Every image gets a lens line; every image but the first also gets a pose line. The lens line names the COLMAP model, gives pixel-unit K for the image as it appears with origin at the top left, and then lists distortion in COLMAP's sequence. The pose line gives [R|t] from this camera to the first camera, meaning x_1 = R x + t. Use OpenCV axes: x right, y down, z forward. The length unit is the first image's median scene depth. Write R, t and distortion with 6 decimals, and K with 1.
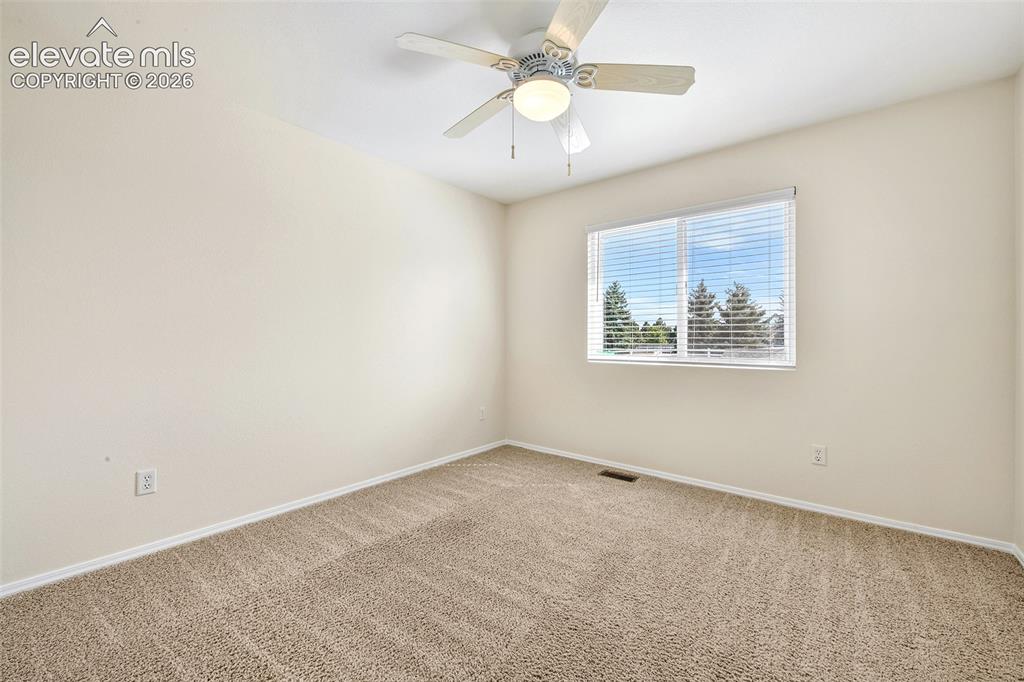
lens RADIAL K [[417.2, 0, 509.5], [0, 417.2, 340.7], [0, 0, 1]] dist [-0.003628, -0.001194]
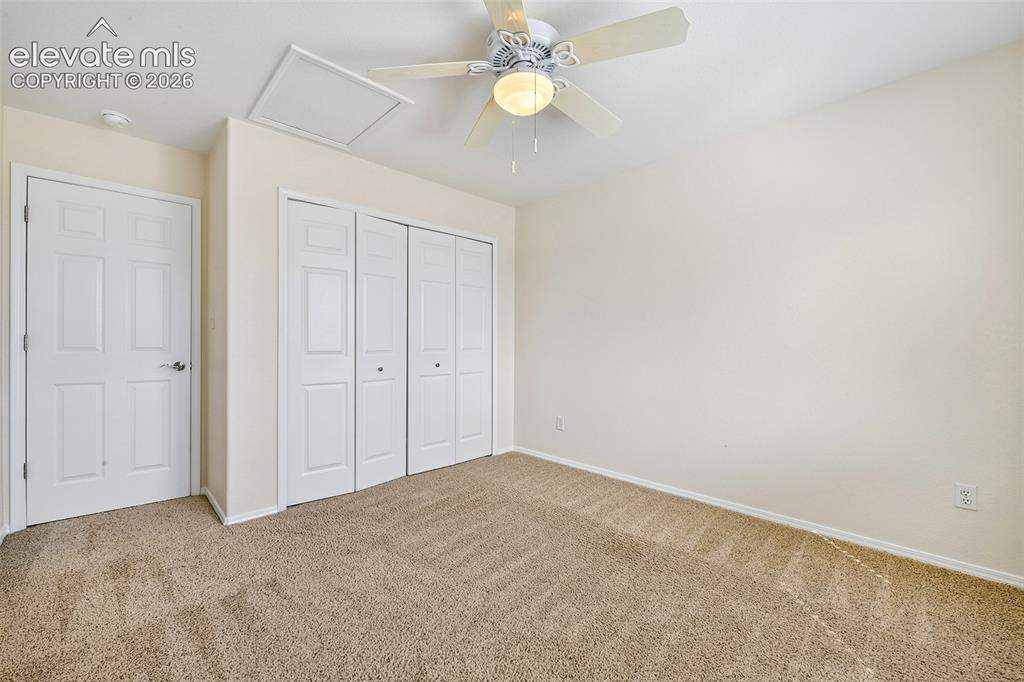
lens RADIAL K [[417.2, 0, 509.1], [0, 417.2, 341.8], [0, 0, 1]] dist [-0.003628, -0.001194]
pose [[-0.126534, 0.000026, -0.991962, 0.762155], [-0.006086, 0.999981, 0.000803, -0.013081], [0.991944, 0.006139, -0.126531, 0.793309]]
